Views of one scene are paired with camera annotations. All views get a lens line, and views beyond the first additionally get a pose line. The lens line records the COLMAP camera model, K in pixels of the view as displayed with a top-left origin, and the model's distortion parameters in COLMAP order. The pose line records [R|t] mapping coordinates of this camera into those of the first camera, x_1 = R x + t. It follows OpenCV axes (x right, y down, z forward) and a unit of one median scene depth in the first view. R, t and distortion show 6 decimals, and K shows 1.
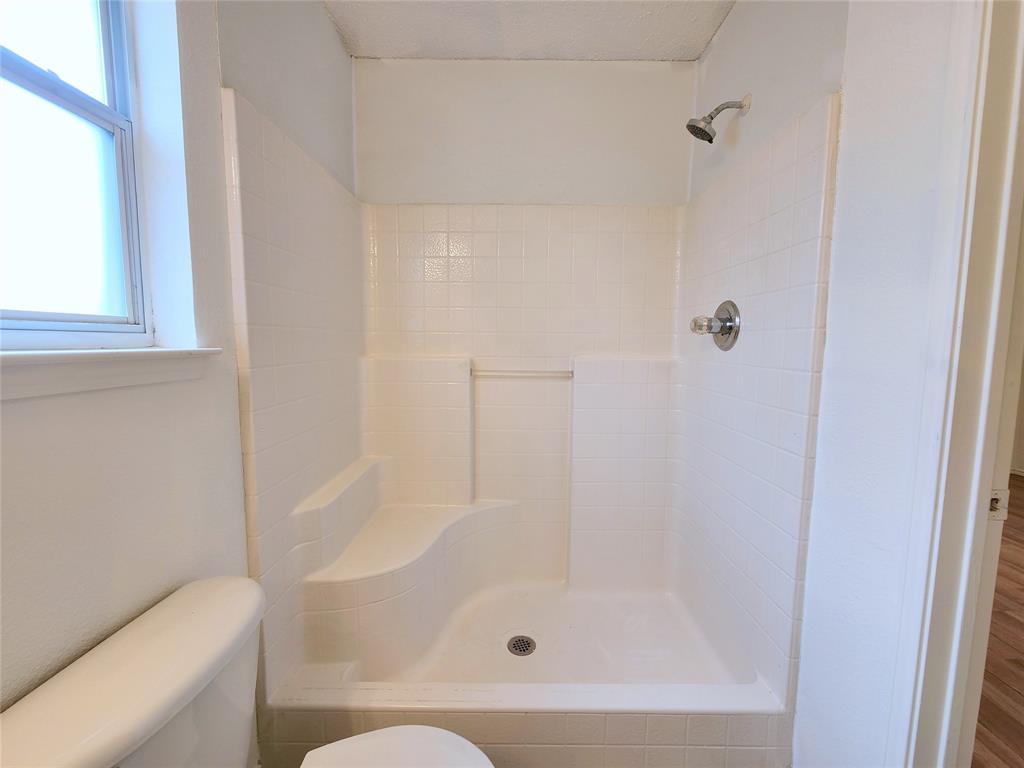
lens RADIAL K [[420.3, 0, 506.2], [0, 420.3, 380.4], [0, 0, 1]] dist [0.000142, -0.000207]
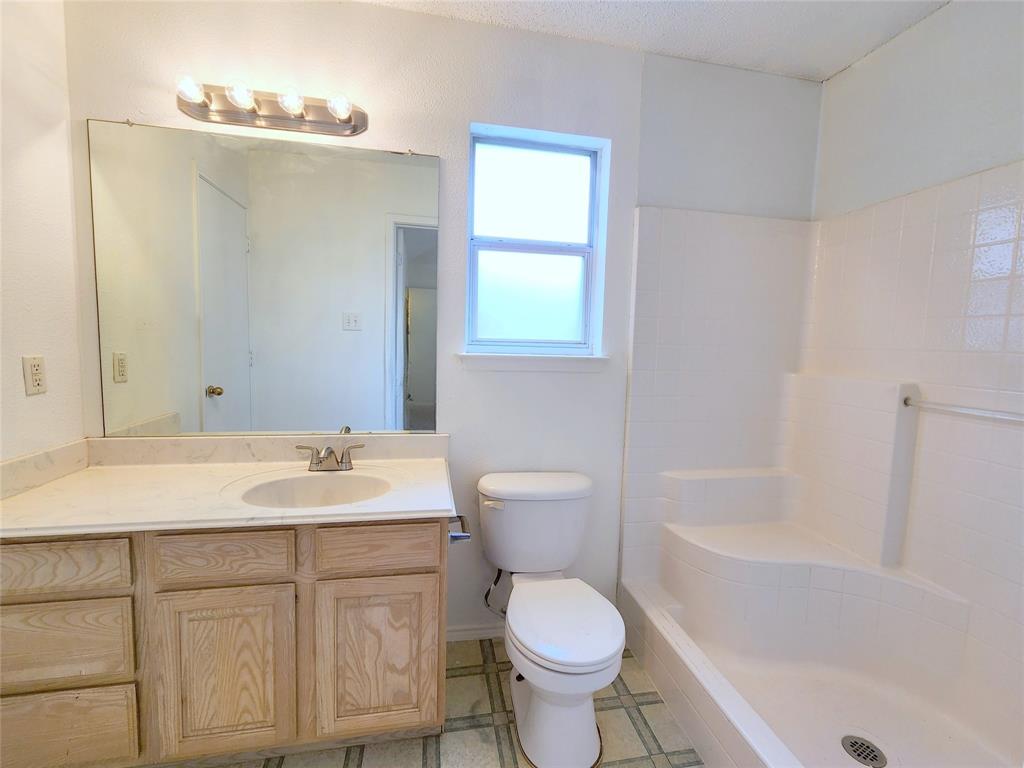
lens RADIAL K [[420.3, 0, 506.2], [0, 420.3, 380.4], [0, 0, 1]] dist [0.000142, -0.000207]
pose [[0.182558, 0.080399, -0.979902, 0.752712], [-0.117142, 0.991330, 0.059513, -0.023357], [0.976192, 0.103923, 0.190393, 0.165717]]
